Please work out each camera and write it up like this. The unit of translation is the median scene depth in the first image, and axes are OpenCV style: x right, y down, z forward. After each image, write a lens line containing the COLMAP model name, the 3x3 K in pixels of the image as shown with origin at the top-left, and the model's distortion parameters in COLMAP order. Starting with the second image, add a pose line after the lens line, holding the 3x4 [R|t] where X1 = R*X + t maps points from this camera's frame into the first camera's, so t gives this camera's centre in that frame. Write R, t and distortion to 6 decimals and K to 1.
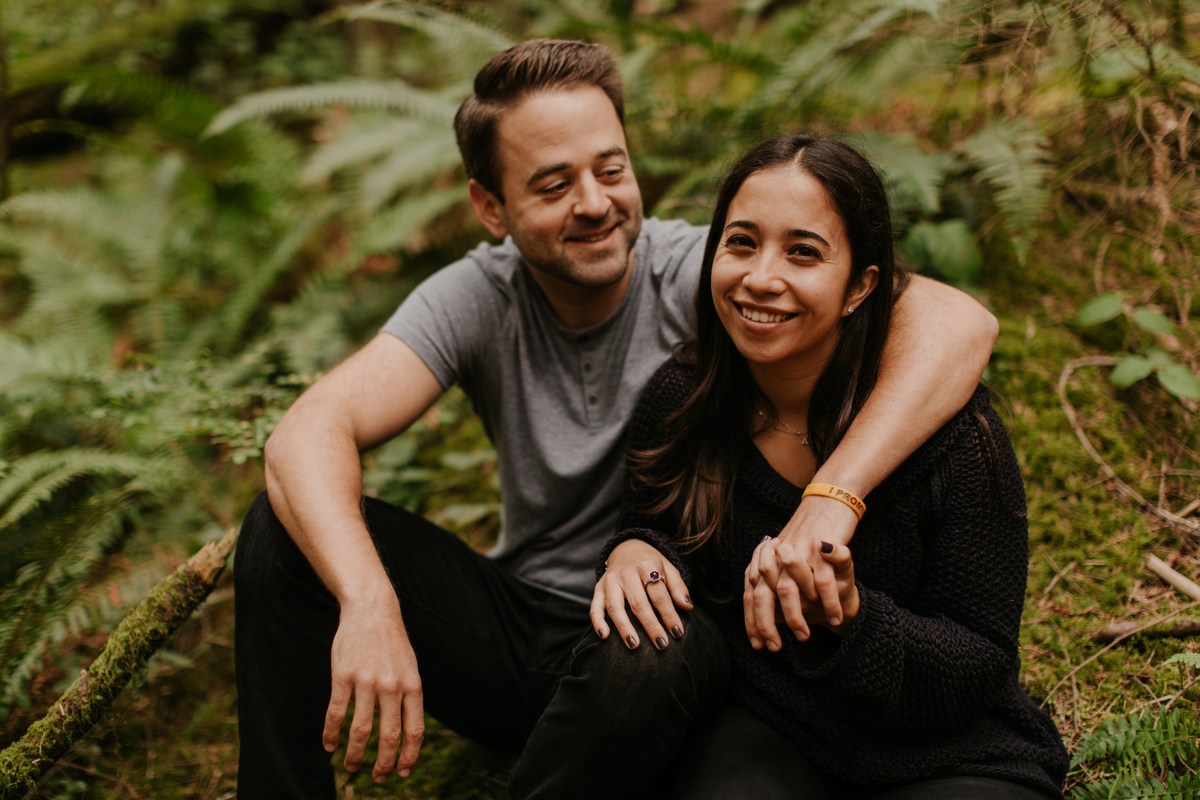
lens RADIAL K [[1756.9, 0, 594.4], [0, 1756.9, 394.1], [0, 0, 1]] dist [0.036891, -0.048129]
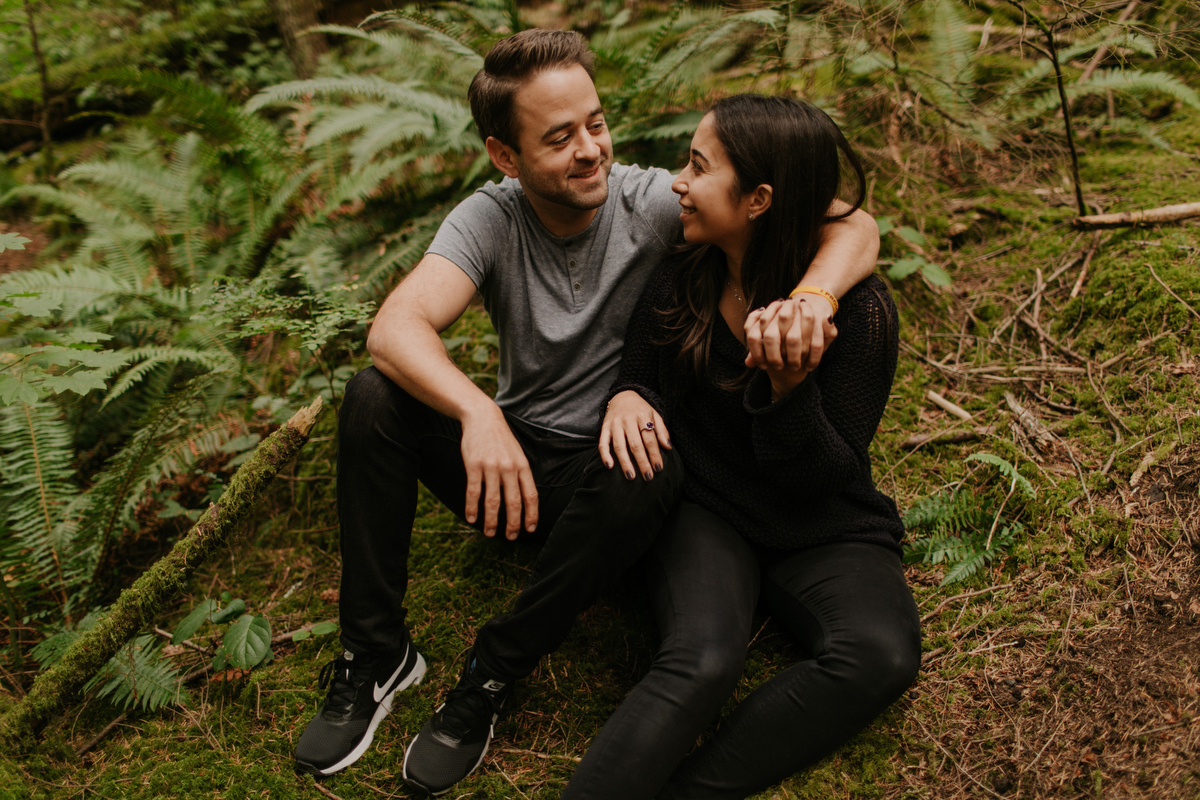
lens RADIAL K [[1141.5, 0, 600.0], [0, 1141.5, 400.0], [0, 0, 1]] dist [0.006732, 0.003752]
pose [[0.989393, -0.038874, 0.139967, -0.104304], [0.026559, 0.995695, 0.088807, 0.005788], [-0.142816, -0.084148, 0.986166, 0.079633]]
